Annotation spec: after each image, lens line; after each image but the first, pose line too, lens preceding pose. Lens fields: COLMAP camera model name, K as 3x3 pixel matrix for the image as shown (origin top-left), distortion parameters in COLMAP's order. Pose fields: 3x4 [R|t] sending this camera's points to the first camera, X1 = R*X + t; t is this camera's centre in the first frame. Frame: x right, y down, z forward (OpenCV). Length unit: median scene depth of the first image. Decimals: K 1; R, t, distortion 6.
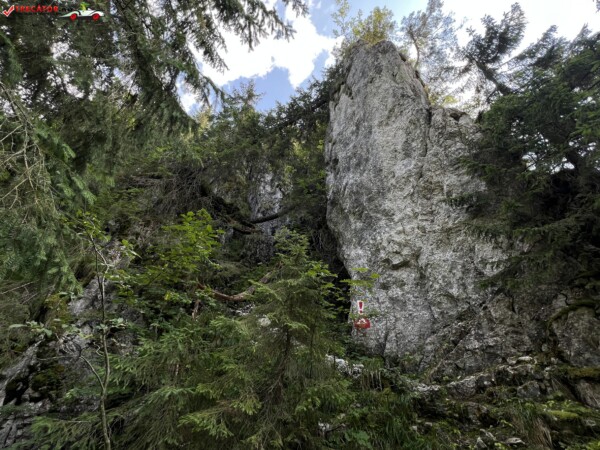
lens RADIAL K [[244.4, 0, 299.3], [0, 244.4, 224.2], [0, 0, 1]] dist [-0.004808, 0.000520]
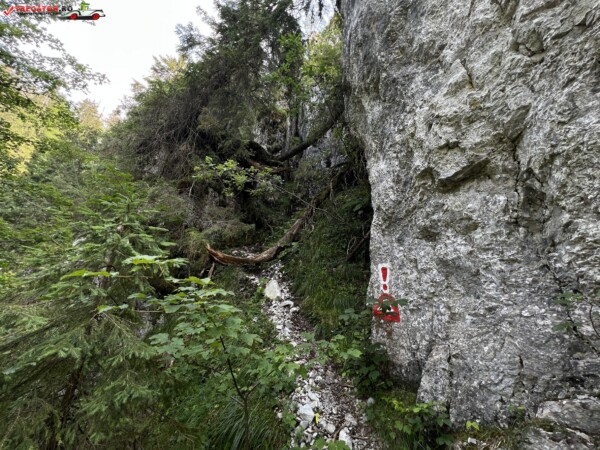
lens RADIAL K [[241.5, 0, 300.8], [0, 241.5, 226.7], [0, 0, 1]] dist [-0.000106, -0.000006]
pose [[0.901654, -0.155568, -0.403508, 0.326810], [0.261580, 0.939207, 0.222411, 0.091026], [0.344377, -0.306087, 0.887533, 0.558597]]
